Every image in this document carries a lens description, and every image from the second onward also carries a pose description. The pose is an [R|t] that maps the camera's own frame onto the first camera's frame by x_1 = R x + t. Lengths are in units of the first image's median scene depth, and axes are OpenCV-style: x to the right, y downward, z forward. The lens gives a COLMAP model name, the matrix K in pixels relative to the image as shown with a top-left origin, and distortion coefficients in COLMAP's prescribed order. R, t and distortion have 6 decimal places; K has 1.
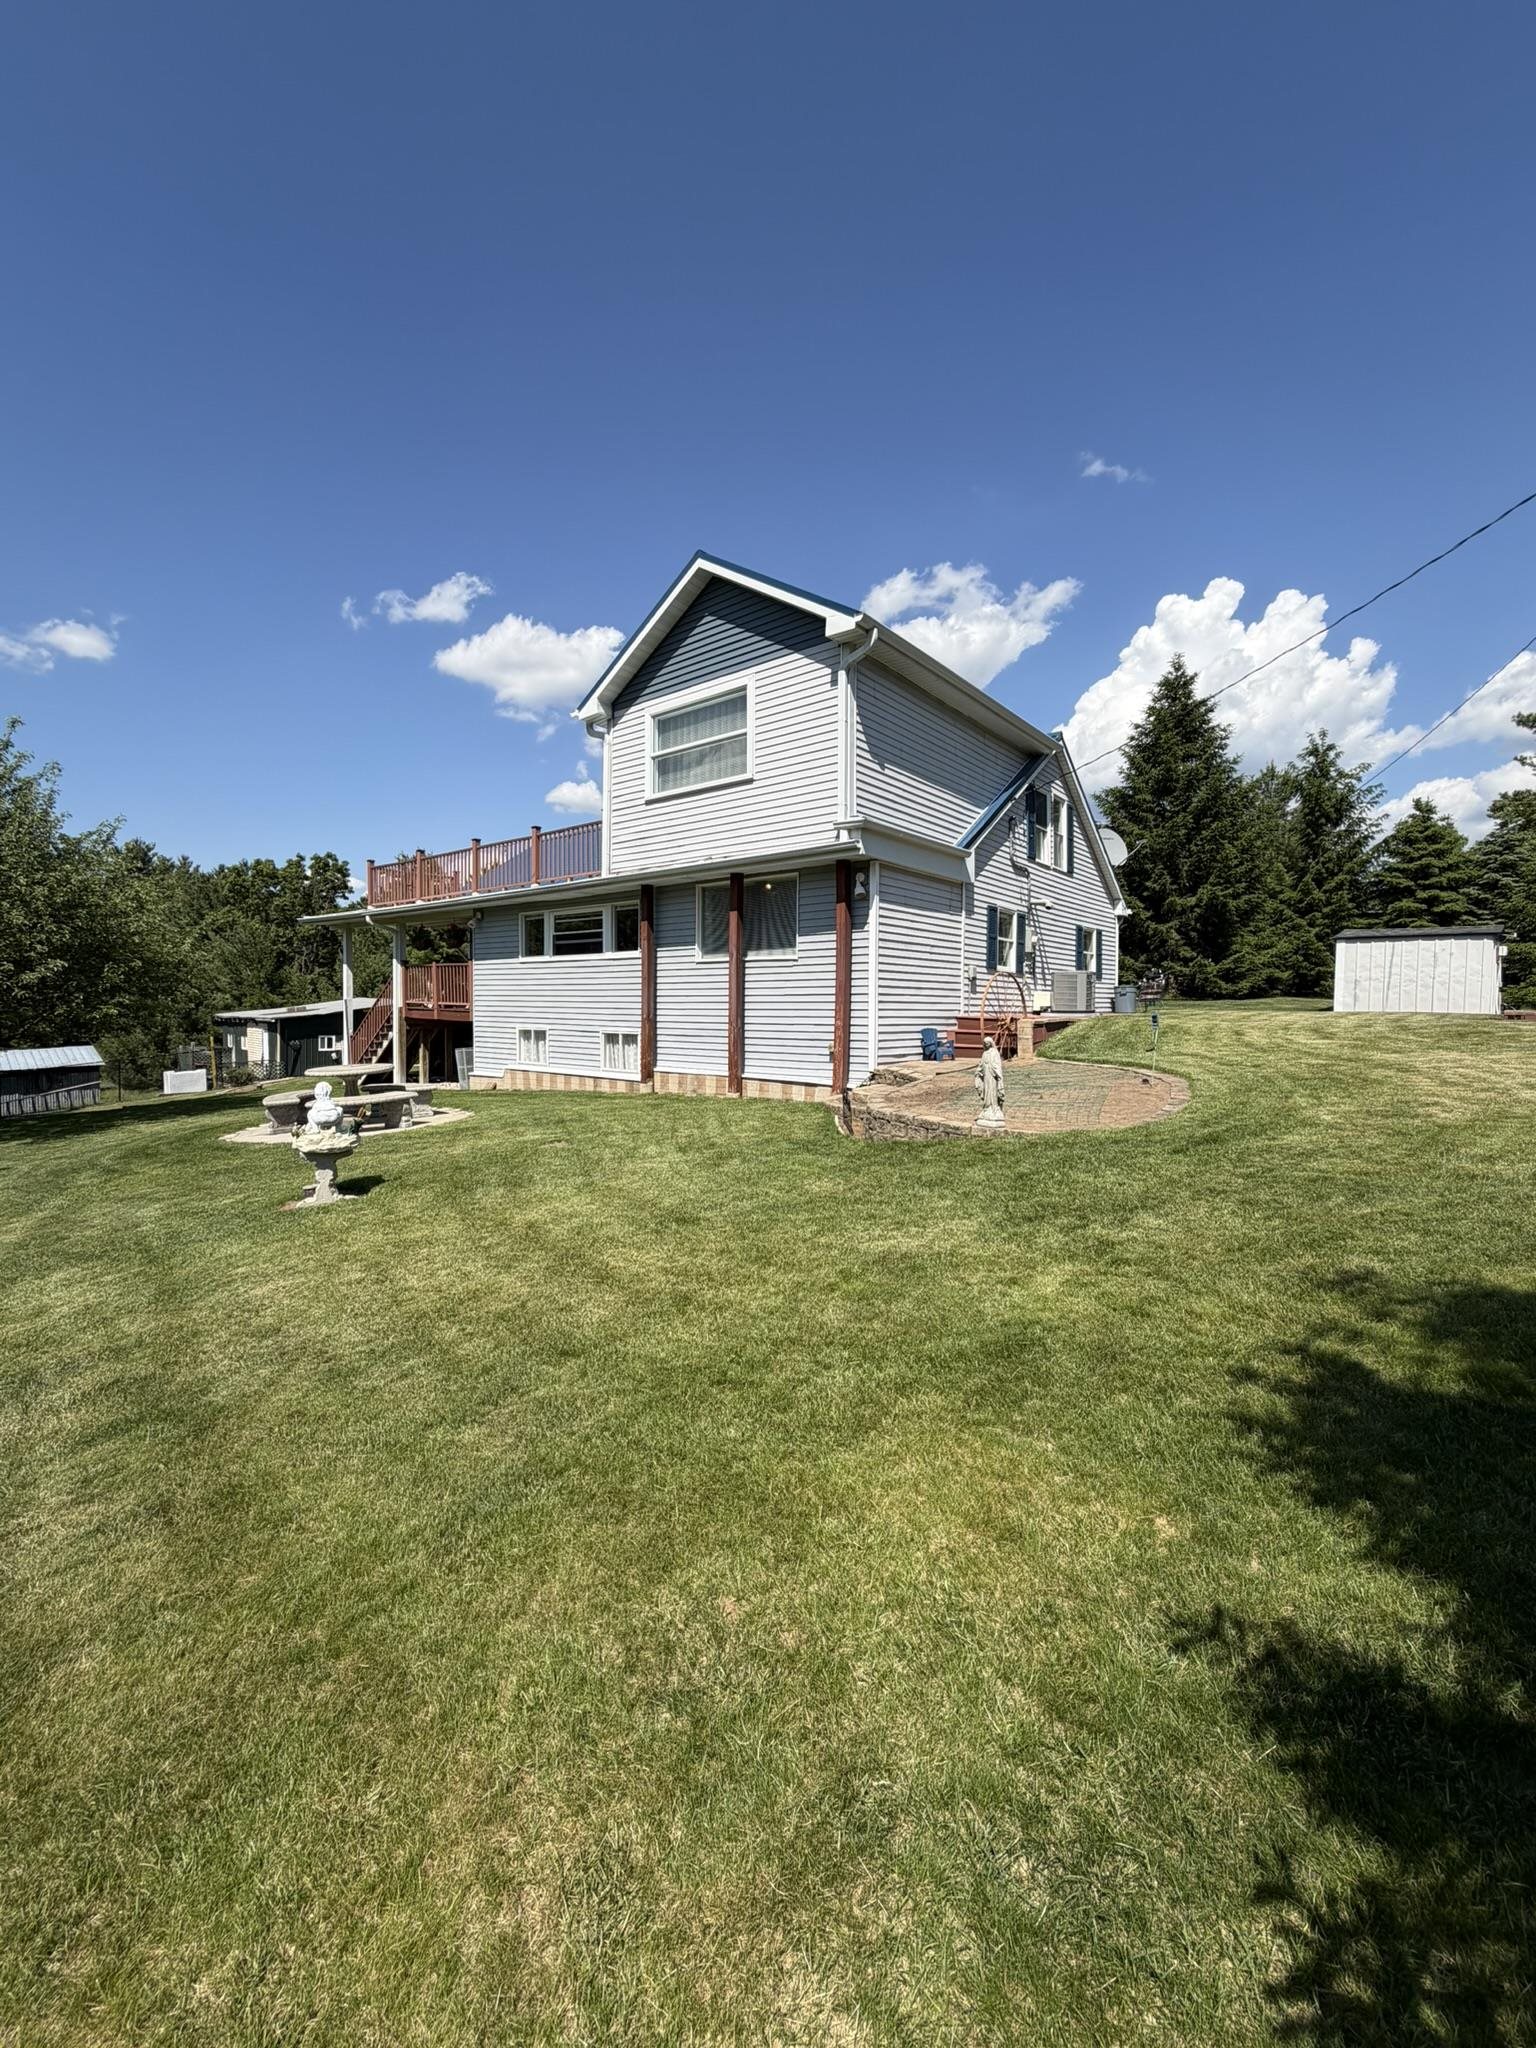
lens RADIAL K [[817.9, 0, 784.5], [0, 817.9, 1019.0], [0, 0, 1]] dist [-0.001529, 0.000442]
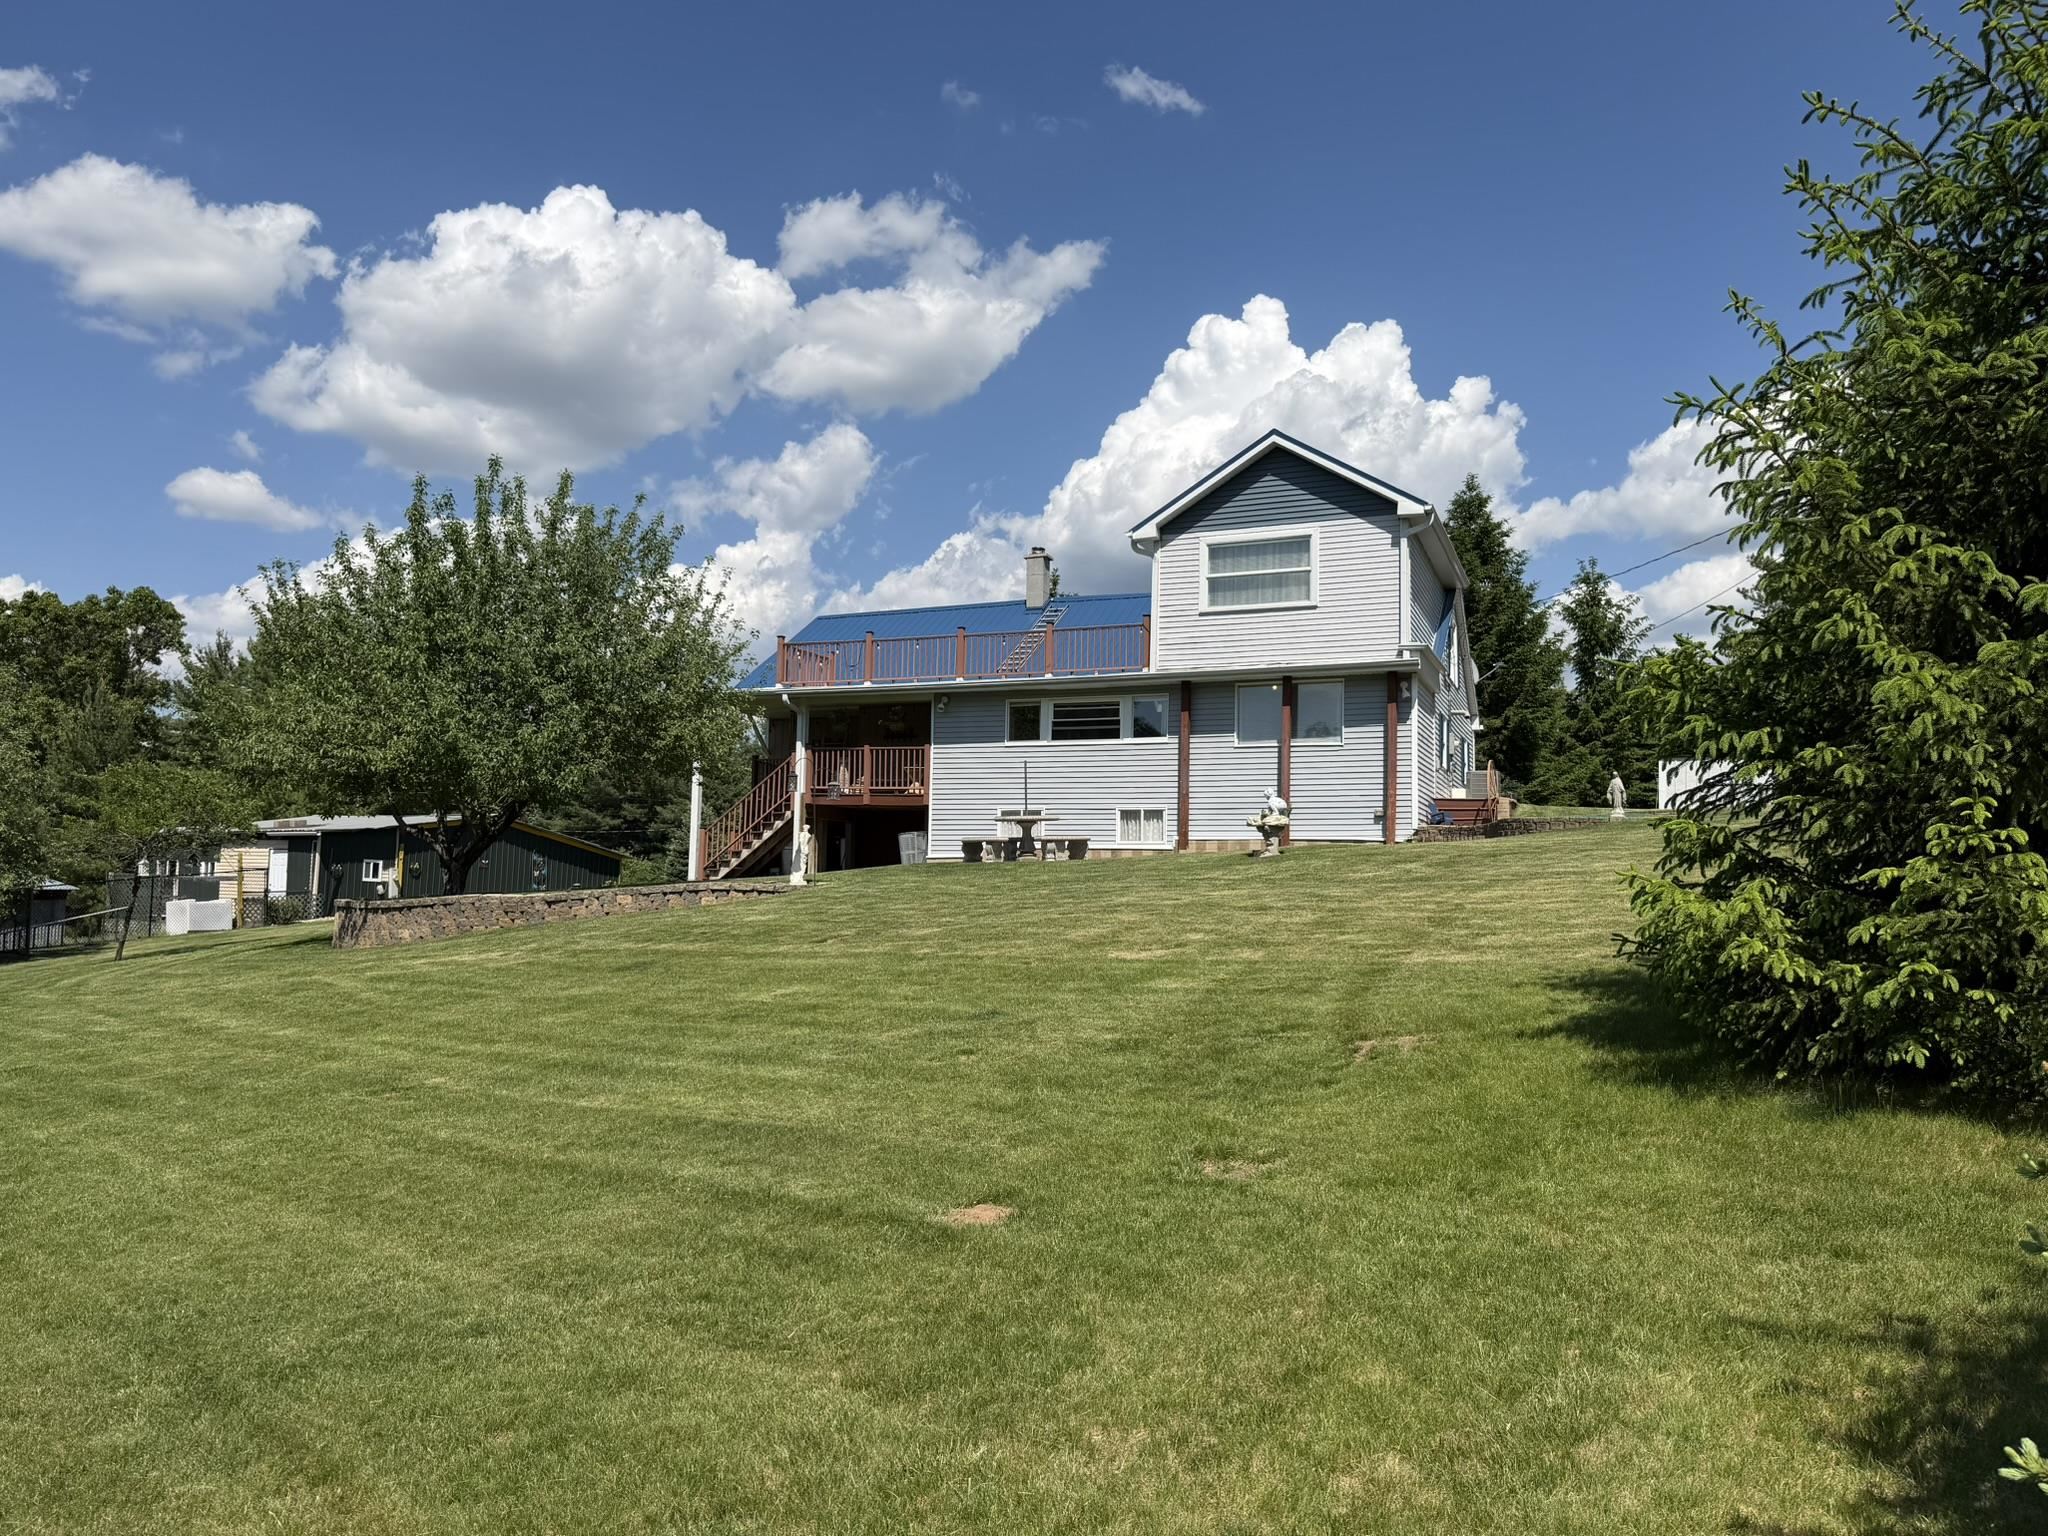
lens RADIAL K [[1407.8, 0, 1016.7], [0, 1407.8, 774.6], [0, 0, 1]] dist [0.029084, -0.004828]
pose [[0.961751, 0.036715, 0.271452, -0.926358], [-0.008632, 0.994547, -0.103935, 0.178071], [-0.273788, 0.097616, 0.956824, -0.835622]]
